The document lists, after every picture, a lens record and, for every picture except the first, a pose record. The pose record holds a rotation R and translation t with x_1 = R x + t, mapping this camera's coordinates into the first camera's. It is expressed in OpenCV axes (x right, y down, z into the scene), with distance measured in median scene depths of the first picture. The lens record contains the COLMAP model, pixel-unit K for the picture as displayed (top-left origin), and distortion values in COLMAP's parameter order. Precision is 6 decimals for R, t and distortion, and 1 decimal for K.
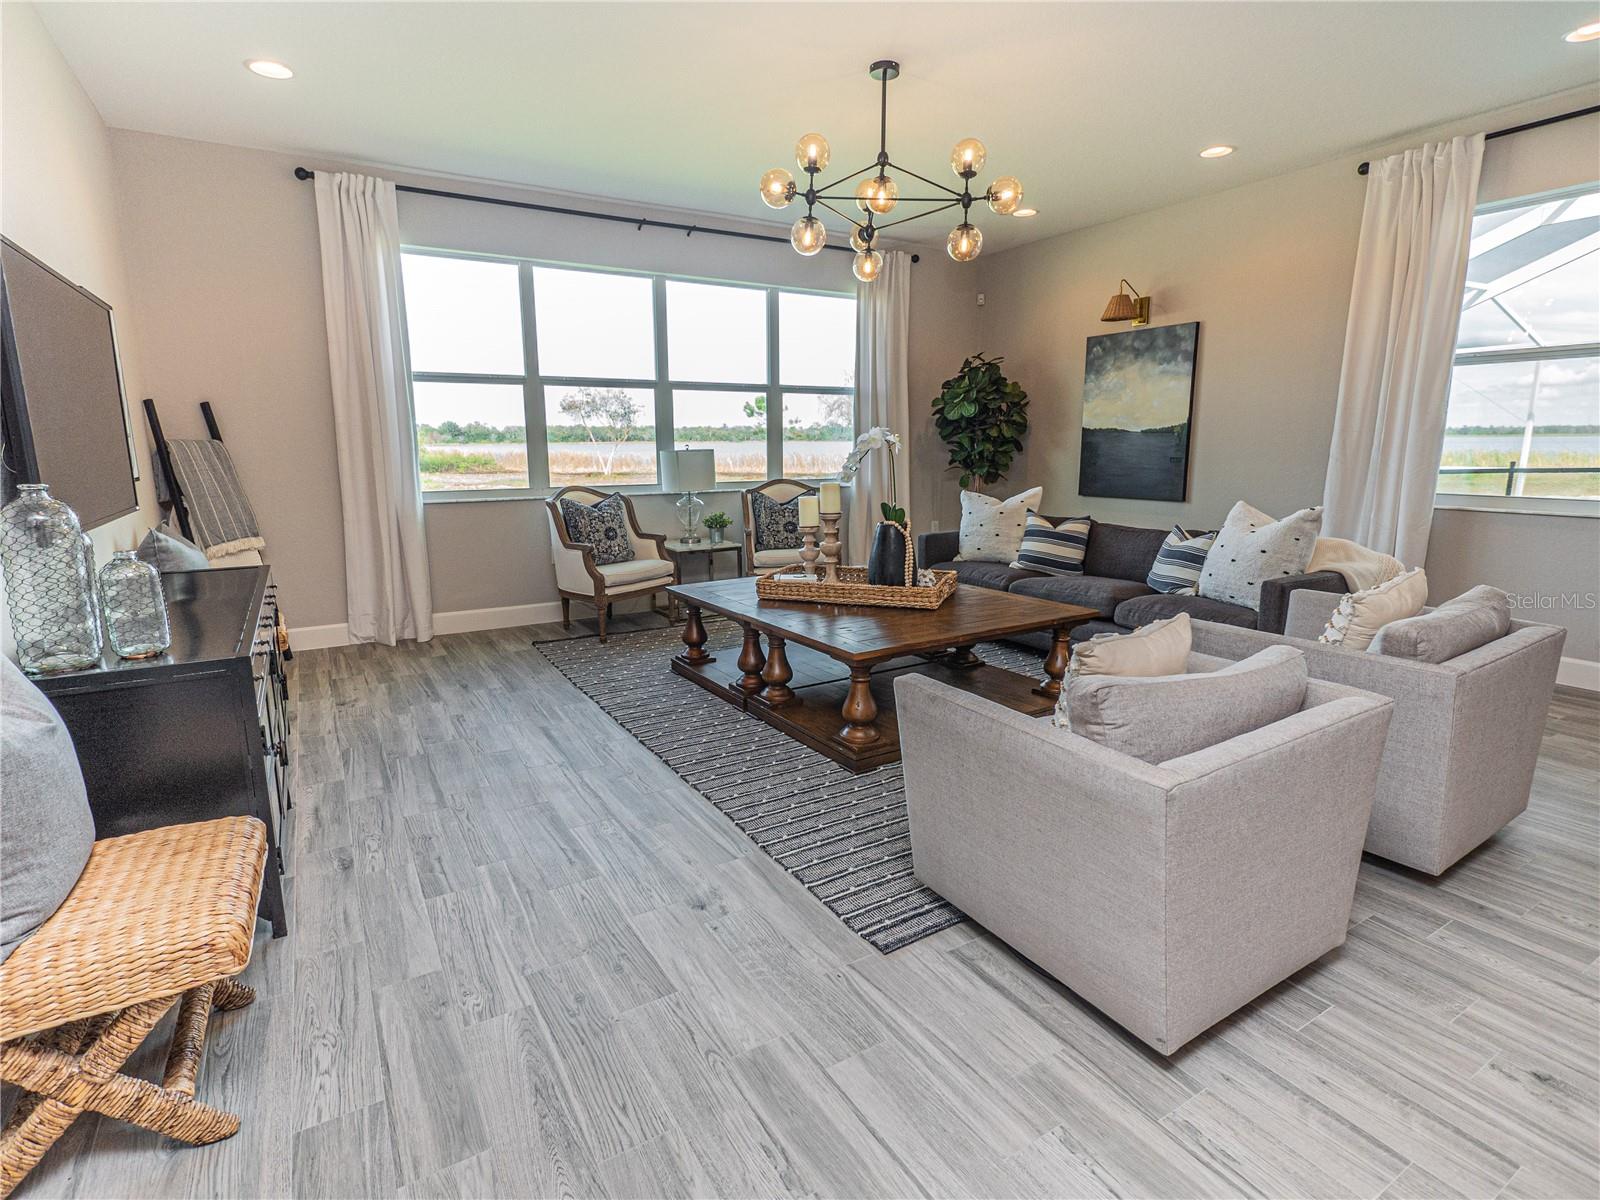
lens RADIAL K [[811.3, 0, 798.5], [0, 811.3, 597.0], [0, 0, 1]] dist [0.001691, 0.000374]
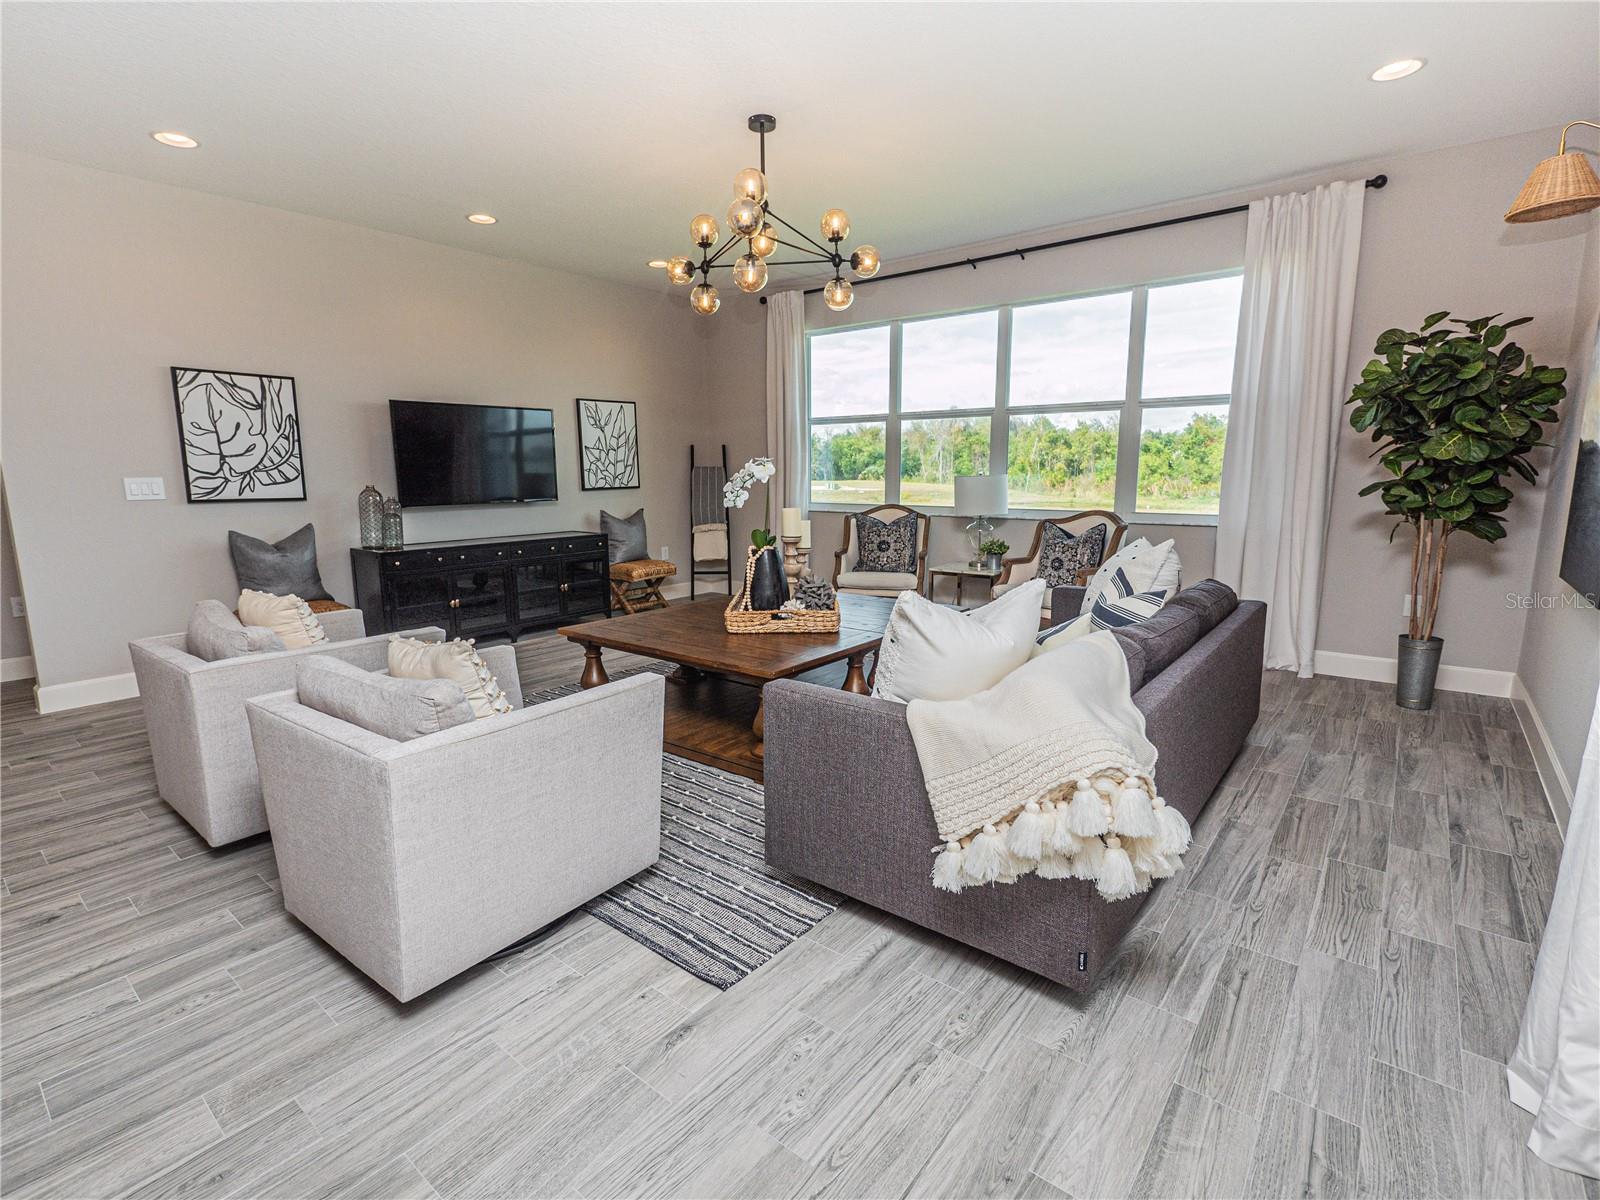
lens RADIAL K [[767.2, 0, 797.4], [0, 767.2, 595.2], [0, 0, 1]] dist [-0.001009, -0.000171]
pose [[0.339768, 0.156708, -0.927362, 0.729628], [-0.169776, 0.980042, 0.103408, -0.097963], [0.925059, 0.122309, 0.359593, 0.479525]]
